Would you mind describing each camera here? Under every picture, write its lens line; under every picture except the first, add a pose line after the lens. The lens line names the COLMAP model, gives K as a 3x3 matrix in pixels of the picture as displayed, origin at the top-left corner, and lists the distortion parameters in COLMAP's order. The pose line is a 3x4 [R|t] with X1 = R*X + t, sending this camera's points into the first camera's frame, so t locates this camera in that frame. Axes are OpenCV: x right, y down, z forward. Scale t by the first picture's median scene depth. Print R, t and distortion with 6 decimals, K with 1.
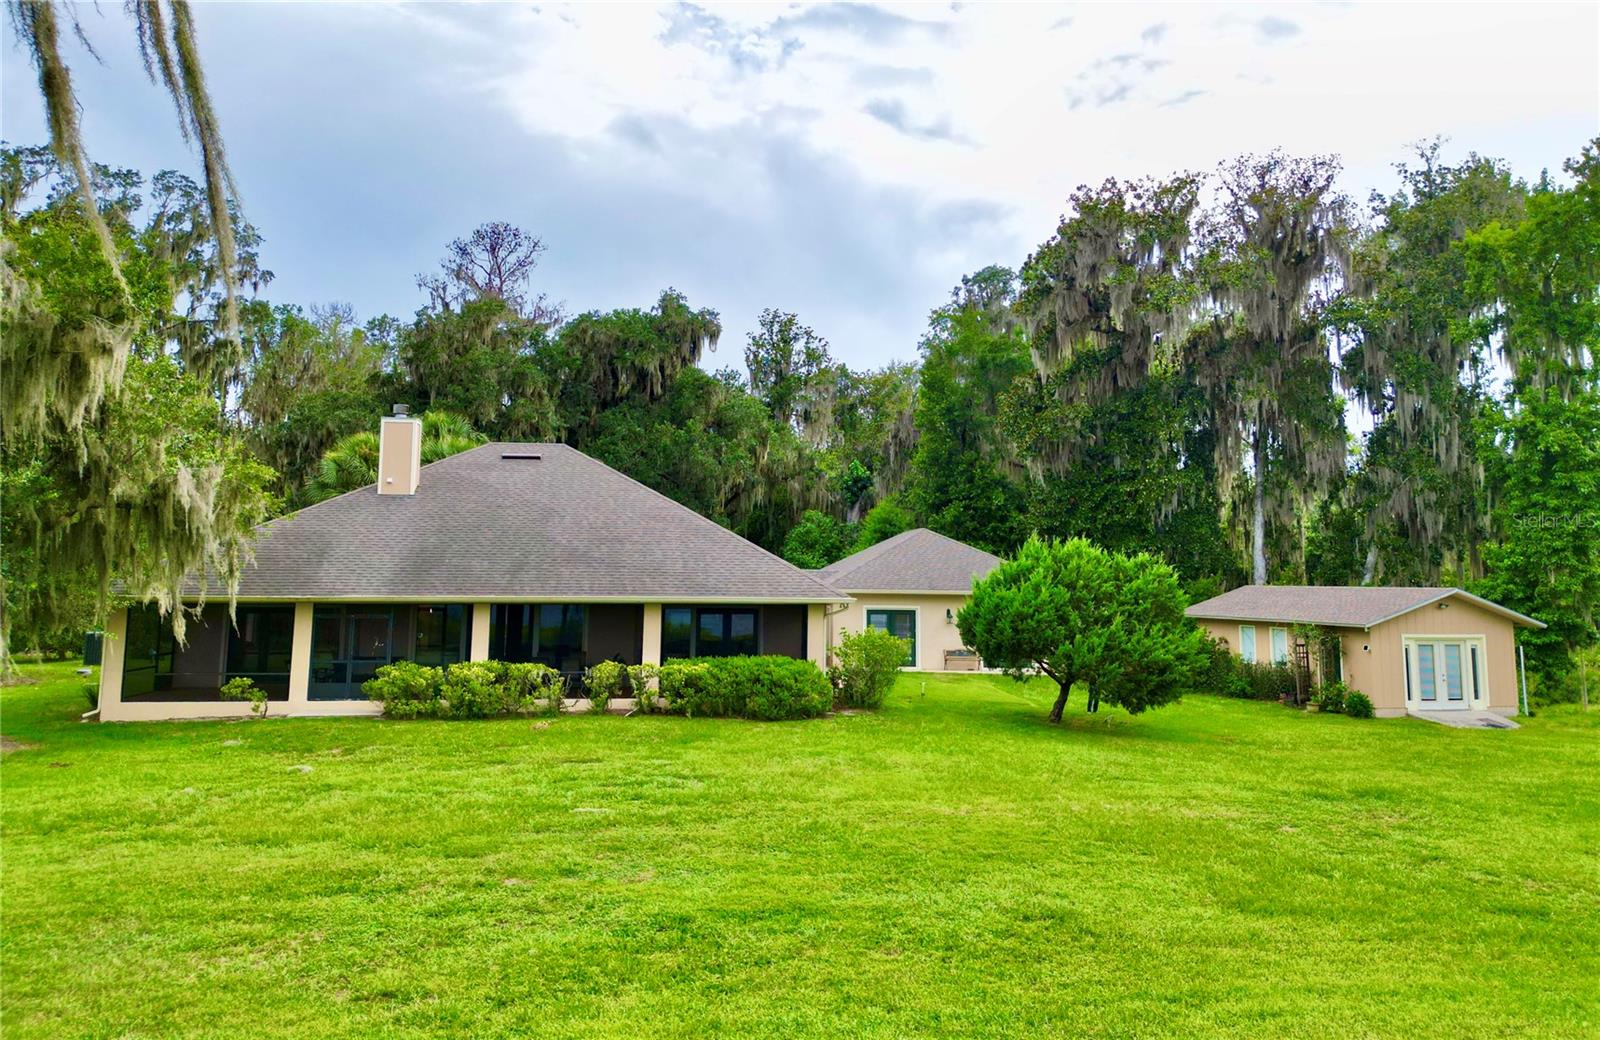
lens RADIAL K [[1125.1, 0, 804.4], [0, 1125.1, 433.7], [0, 0, 1]] dist [0.032250, -0.017370]
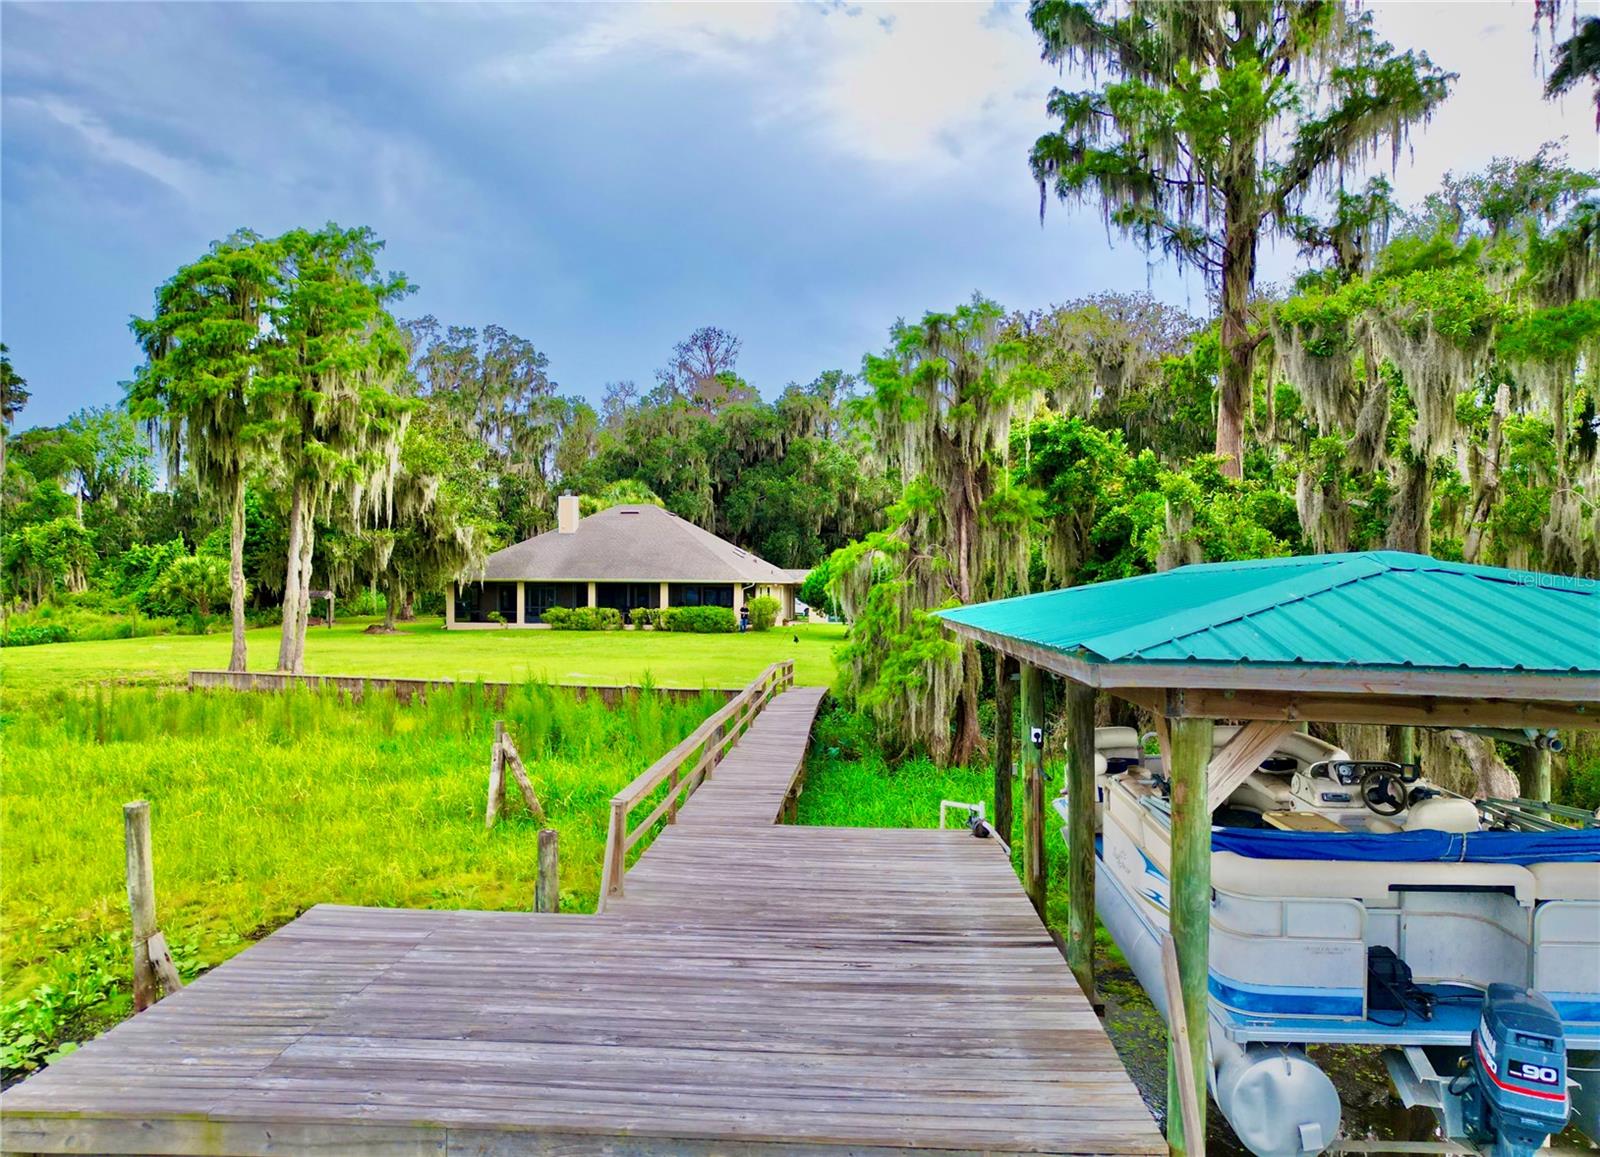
lens RADIAL K [[1119.8, 0, 804.7], [0, 1119.8, 604.1], [0, 0, 1]] dist [0.044729, -0.030620]
pose [[0.954387, 0.002803, -0.298560, 0.681180], [0.039159, 0.990143, 0.134475, -0.078071], [0.295994, -0.140032, 0.944870, -0.855698]]
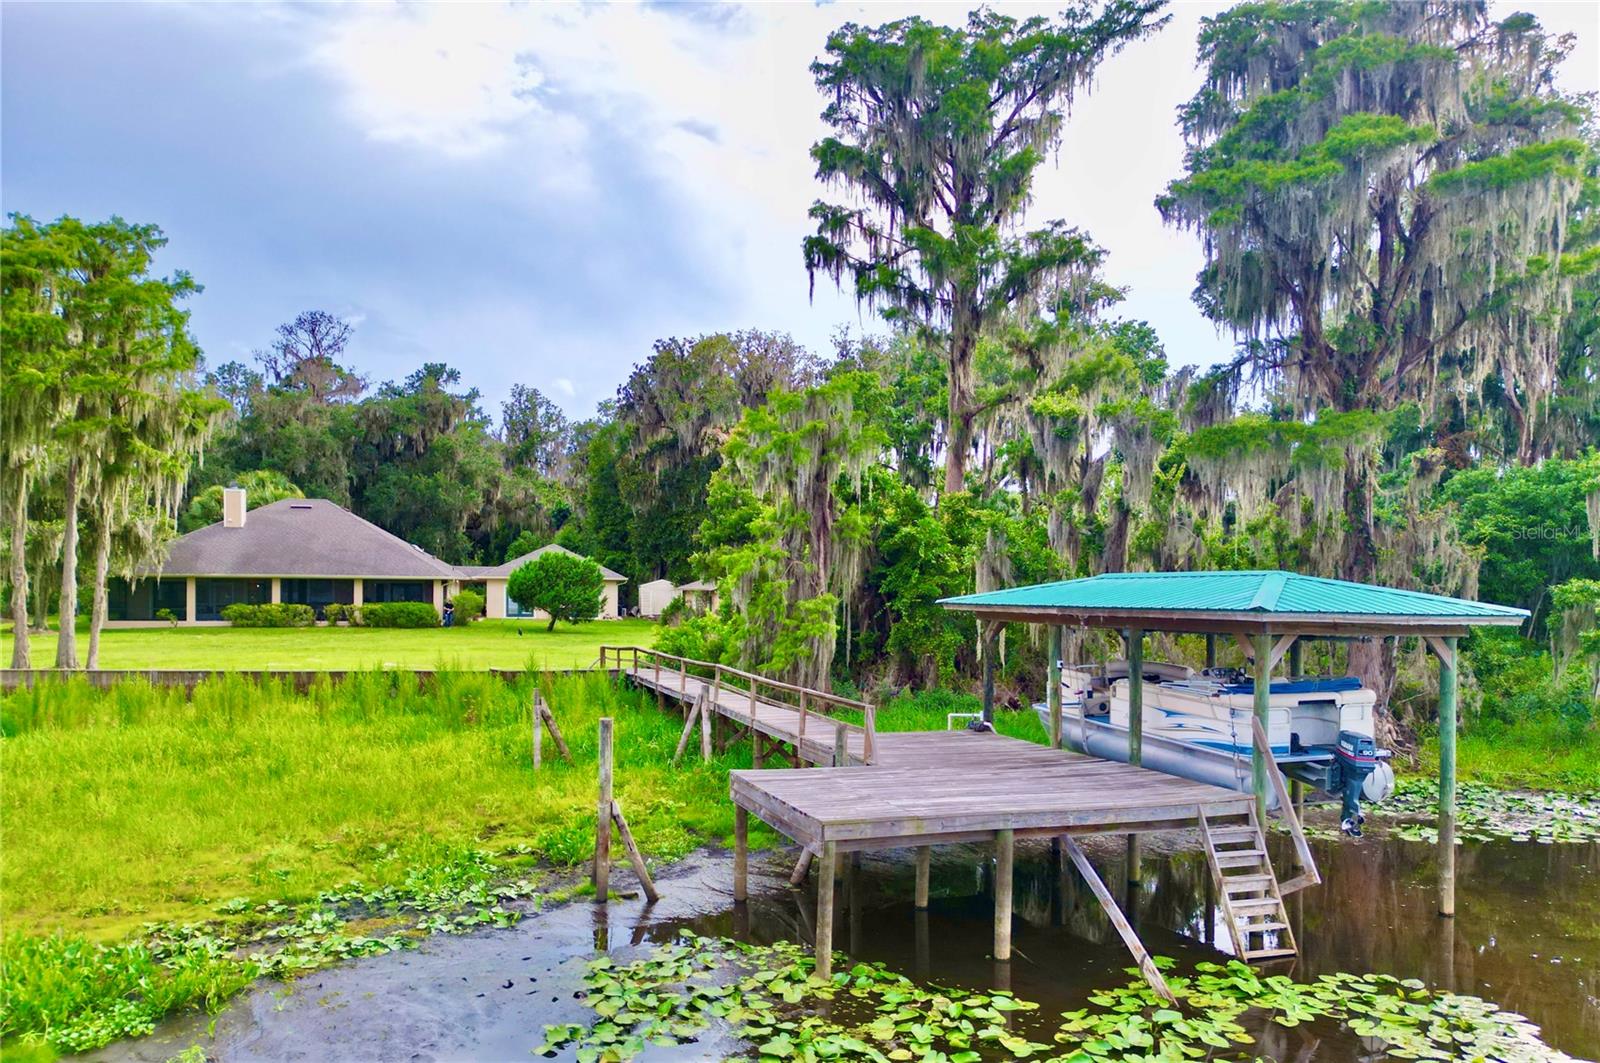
lens RADIAL K [[1124.2, 0, 802.5], [0, 1124.2, 598.5], [0, 0, 1]] dist [0.041525, -0.026696]
pose [[0.995447, -0.001404, 0.095306, 0.456545], [-0.011845, 0.990318, 0.138310, -0.111503], [-0.094577, -0.138810, 0.985793, -1.111723]]
